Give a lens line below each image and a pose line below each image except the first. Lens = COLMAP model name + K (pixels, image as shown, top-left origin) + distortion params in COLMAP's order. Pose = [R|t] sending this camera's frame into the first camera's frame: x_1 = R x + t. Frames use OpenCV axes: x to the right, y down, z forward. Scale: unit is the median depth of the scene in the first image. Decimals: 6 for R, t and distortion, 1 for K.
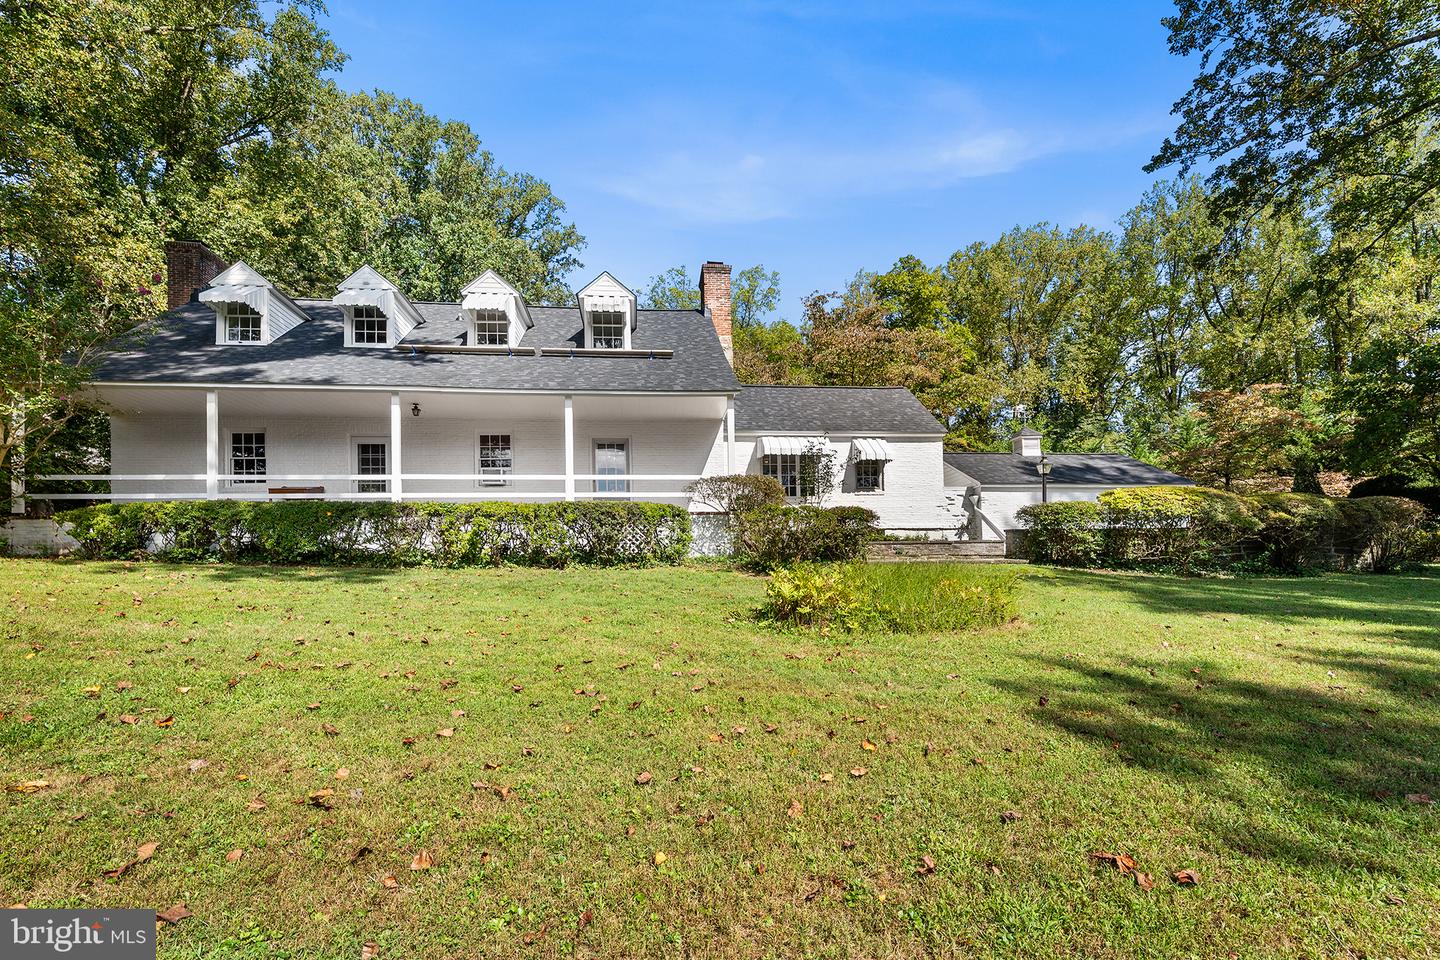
lens RADIAL K [[678.1, 0, 720.0], [0, 678.1, 480.0], [0, 0, 1]] dist [-0.000250, -0.000082]
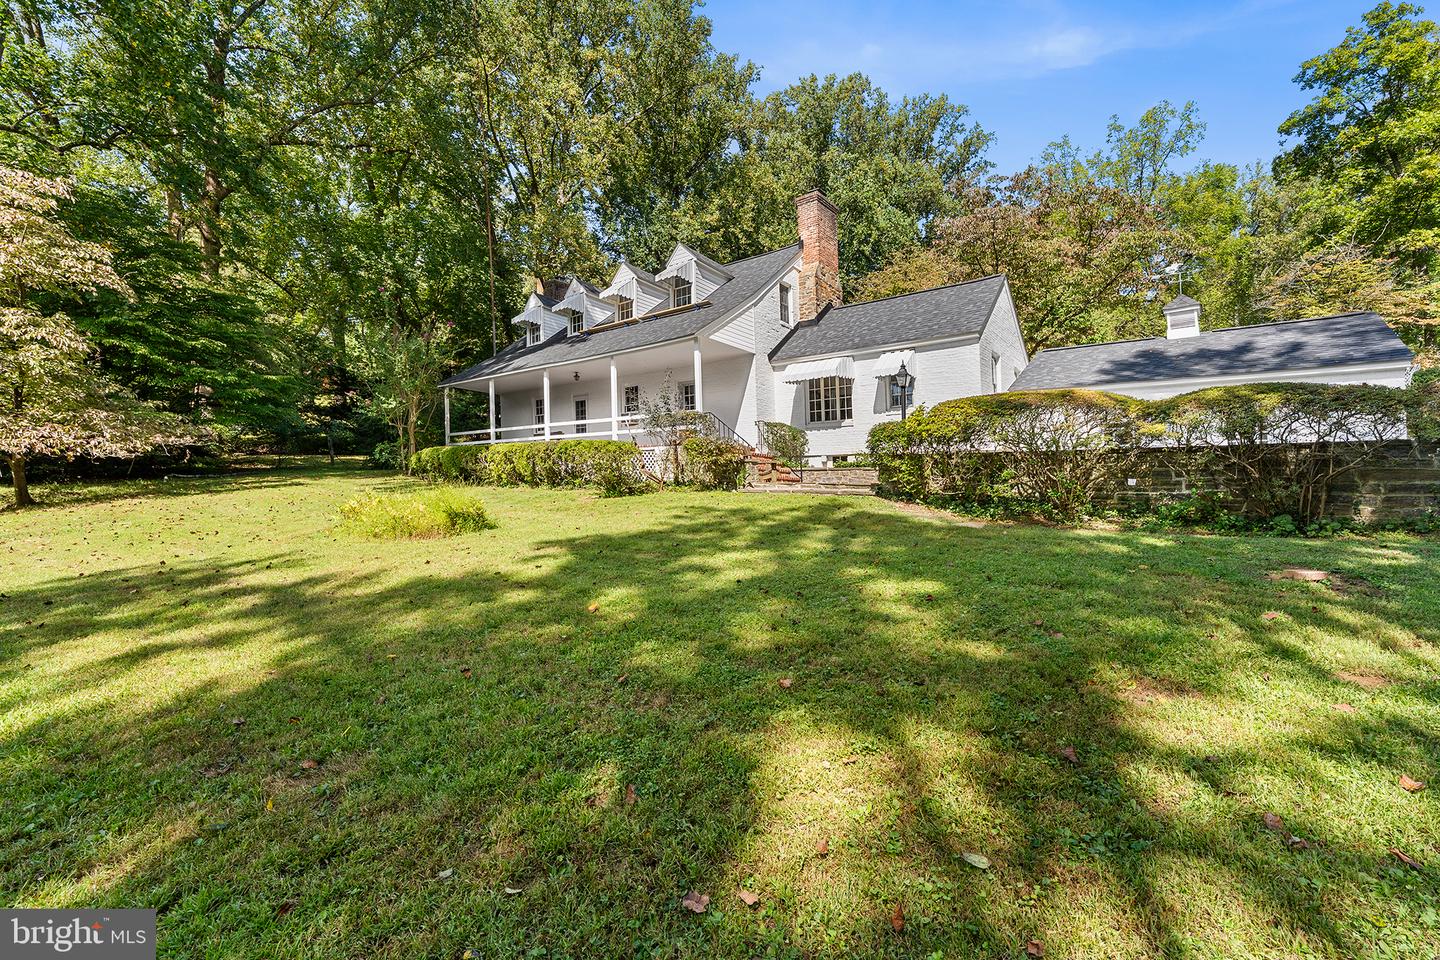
lens RADIAL K [[606.8, 0, 720.0], [0, 606.8, 480.0], [0, 0, 1]] dist [-0.000865, -0.000167]
pose [[0.709511, 0.017216, -0.704484, 0.262877], [0.087005, 0.989913, 0.111817, -0.000382], [0.699303, -0.140629, 0.700856, 0.095139]]
